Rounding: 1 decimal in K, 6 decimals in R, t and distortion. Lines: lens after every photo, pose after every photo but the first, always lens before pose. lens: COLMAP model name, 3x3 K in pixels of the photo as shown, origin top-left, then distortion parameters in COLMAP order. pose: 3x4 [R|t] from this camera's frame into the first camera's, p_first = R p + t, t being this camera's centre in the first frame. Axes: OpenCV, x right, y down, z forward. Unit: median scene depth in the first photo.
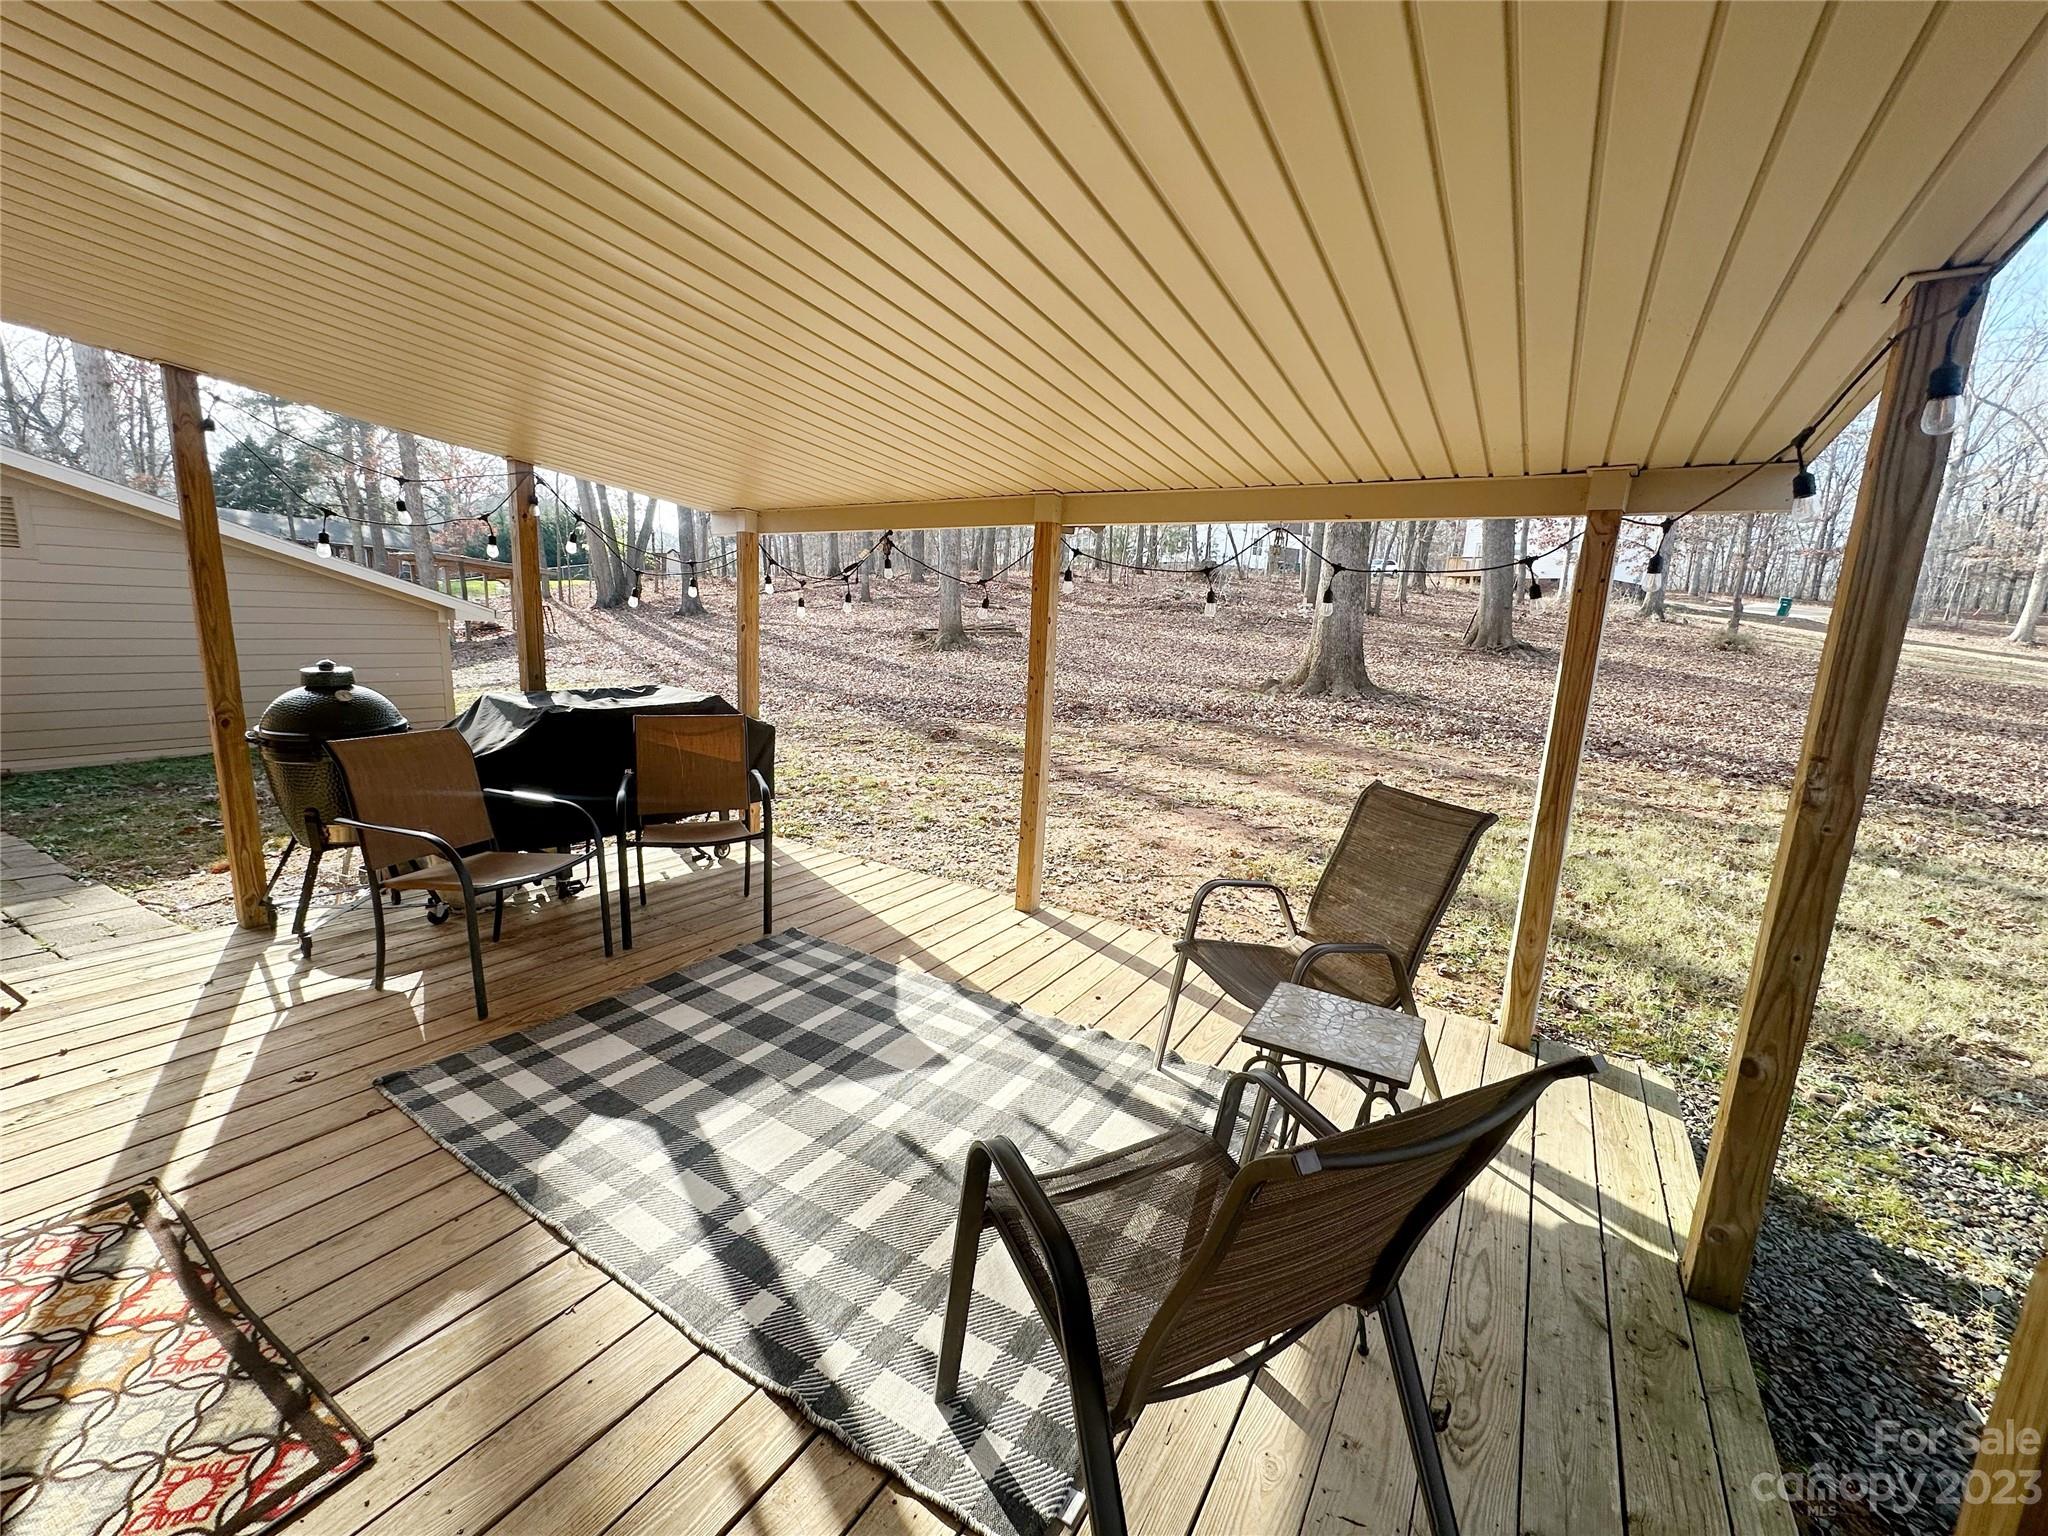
lens RADIAL K [[811.3, 0, 1024.0], [0, 811.3, 768.0], [0, 0, 1]] dist [-0.002090, 0.000556]
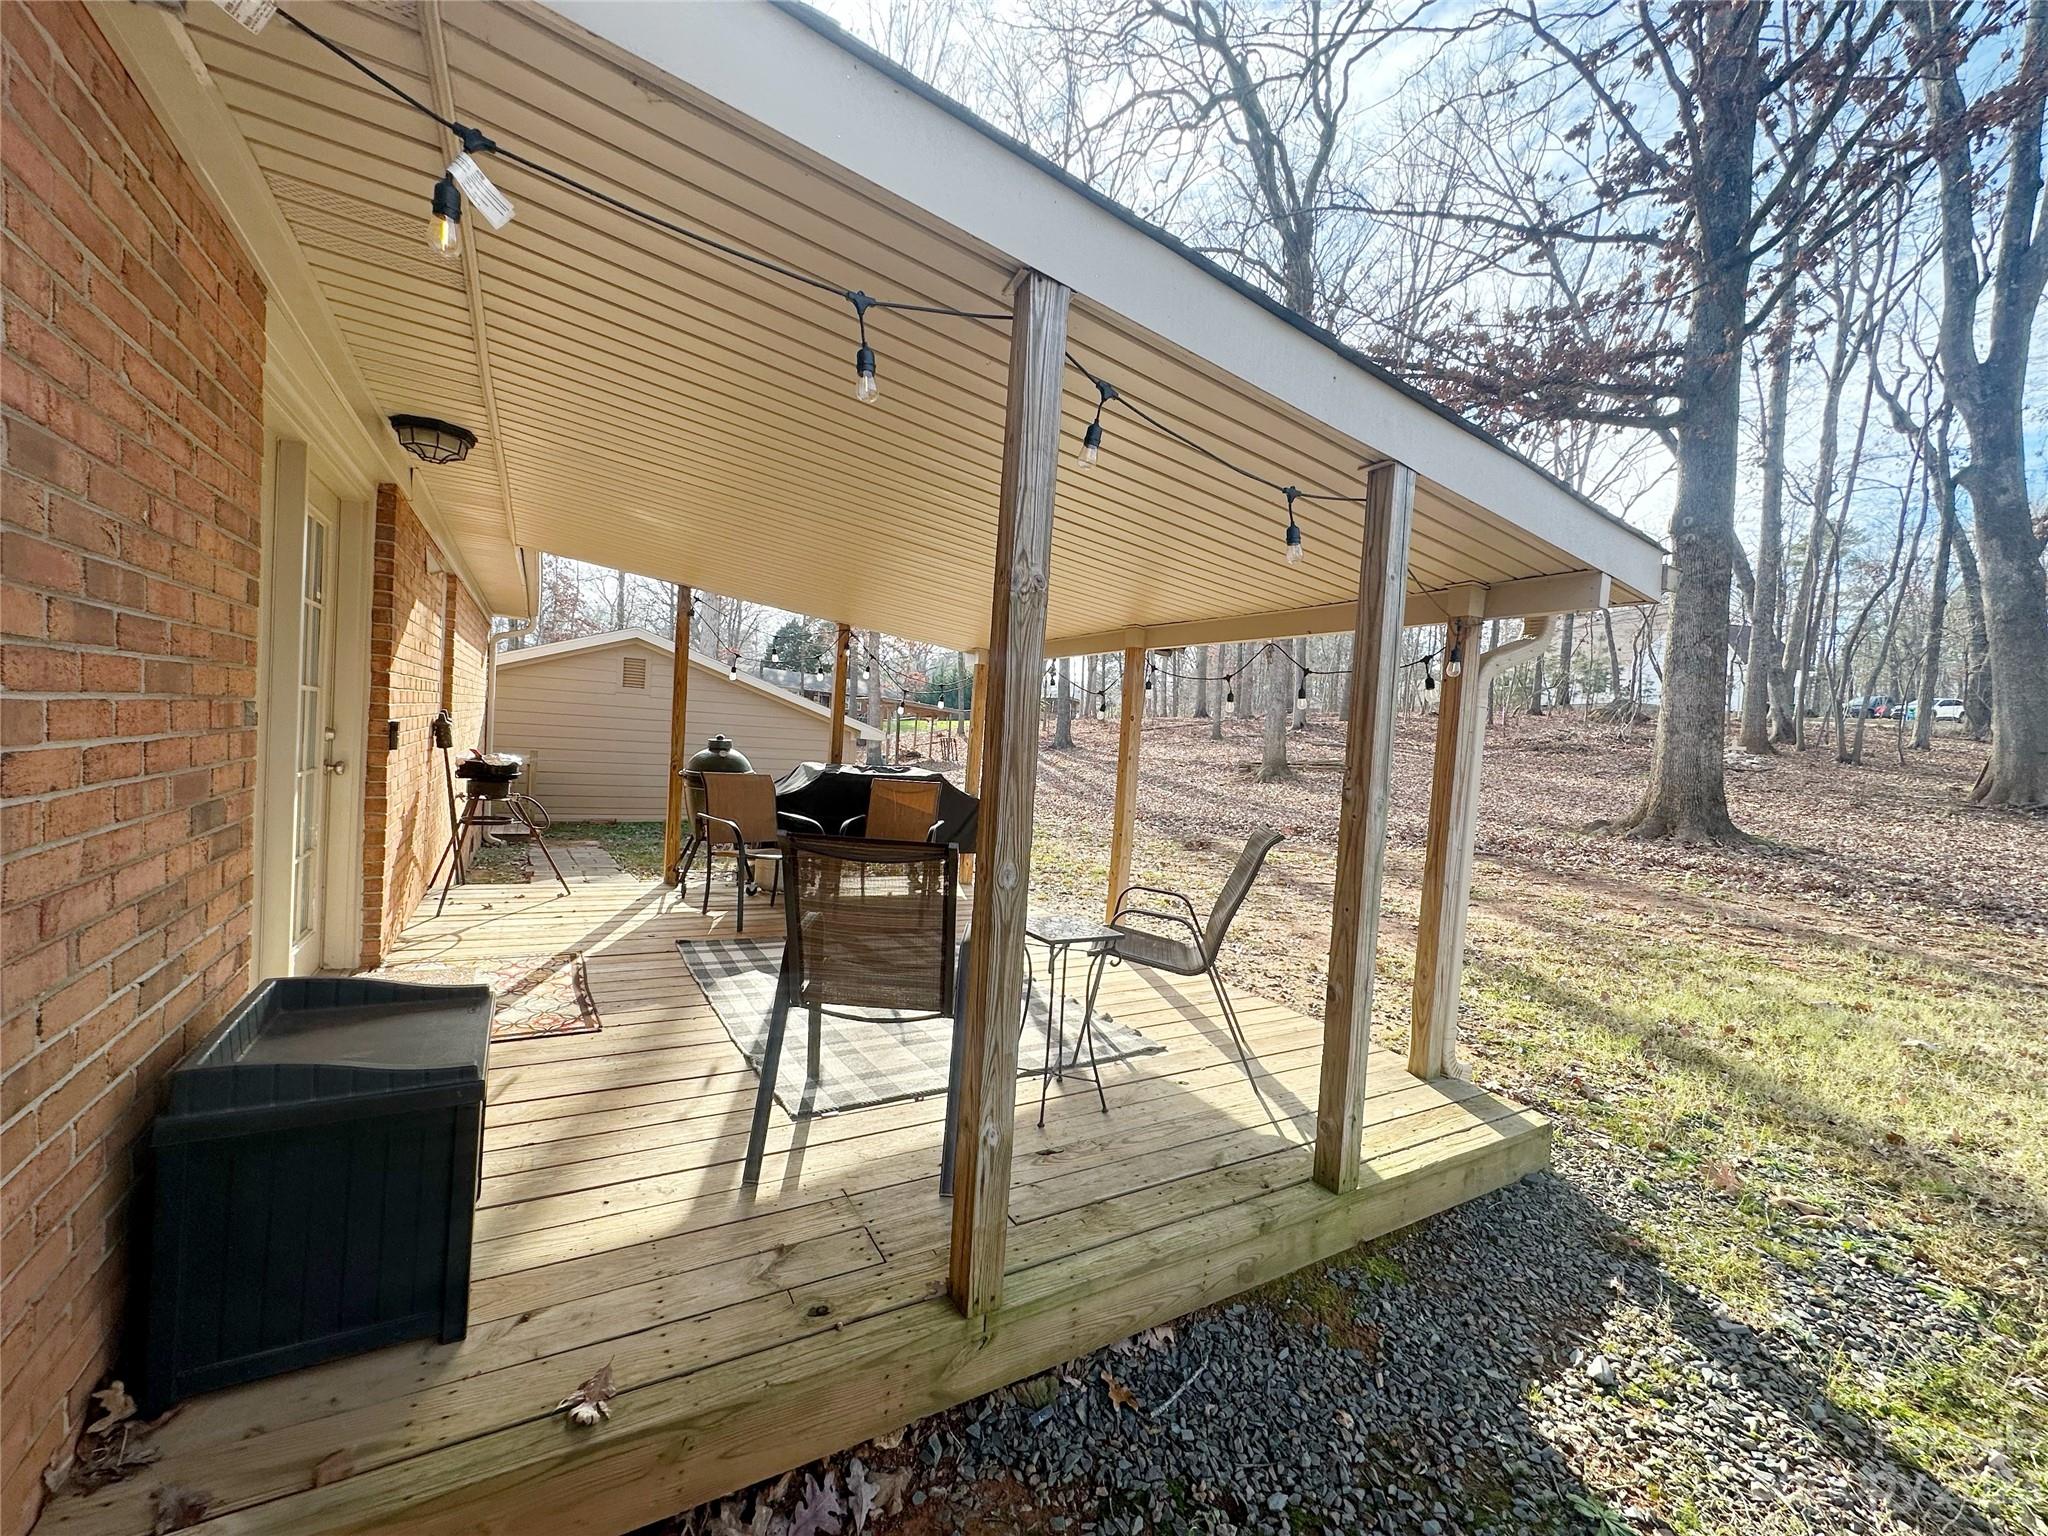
lens RADIAL K [[811.3, 0, 1024.0], [0, 811.3, 768.0], [0, 0, 1]] dist [-0.002090, 0.000556]
pose [[0.894571, 0.030586, -0.445877, 0.721963], [-0.106991, 0.983302, -0.147206, 0.176228], [0.433930, 0.179391, 0.882906, -0.371670]]
